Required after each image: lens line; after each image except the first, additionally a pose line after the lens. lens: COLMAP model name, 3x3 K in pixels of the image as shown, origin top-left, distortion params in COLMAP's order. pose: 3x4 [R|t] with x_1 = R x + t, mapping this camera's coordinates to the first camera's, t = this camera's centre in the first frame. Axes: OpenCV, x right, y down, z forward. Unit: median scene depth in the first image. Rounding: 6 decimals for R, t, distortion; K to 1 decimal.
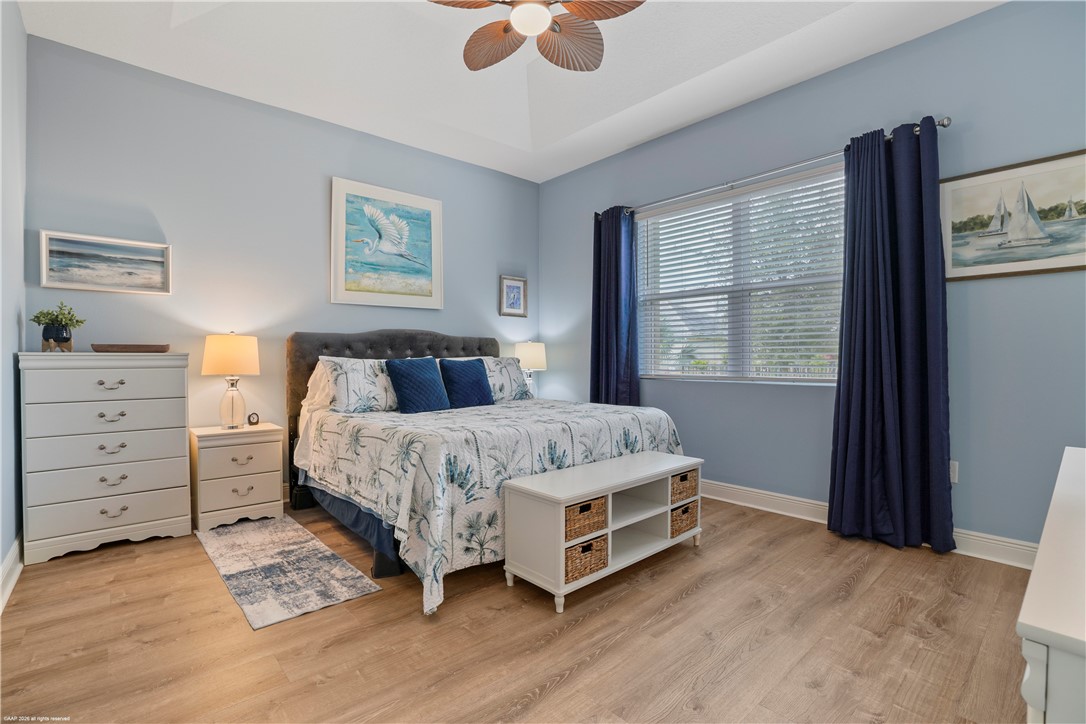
lens RADIAL K [[536.9, 0, 536.4], [0, 536.9, 359.8], [0, 0, 1]] dist [-0.071047, 0.036630]
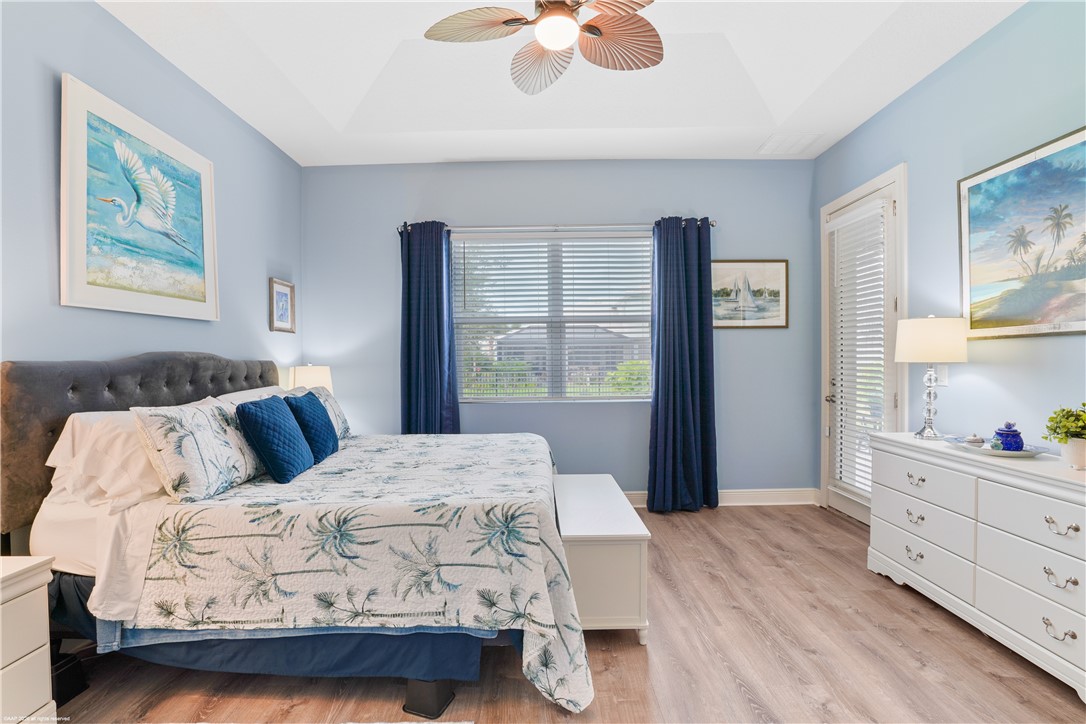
lens RADIAL K [[536.9, 0, 536.4], [0, 536.9, 359.8], [0, 0, 1]] dist [-0.071047, 0.036630]
pose [[0.627015, -0.009159, 0.778954, -0.489997], [0.011163, 0.999934, 0.002772, -0.046611], [-0.778927, 0.006957, 0.627075, 0.285267]]
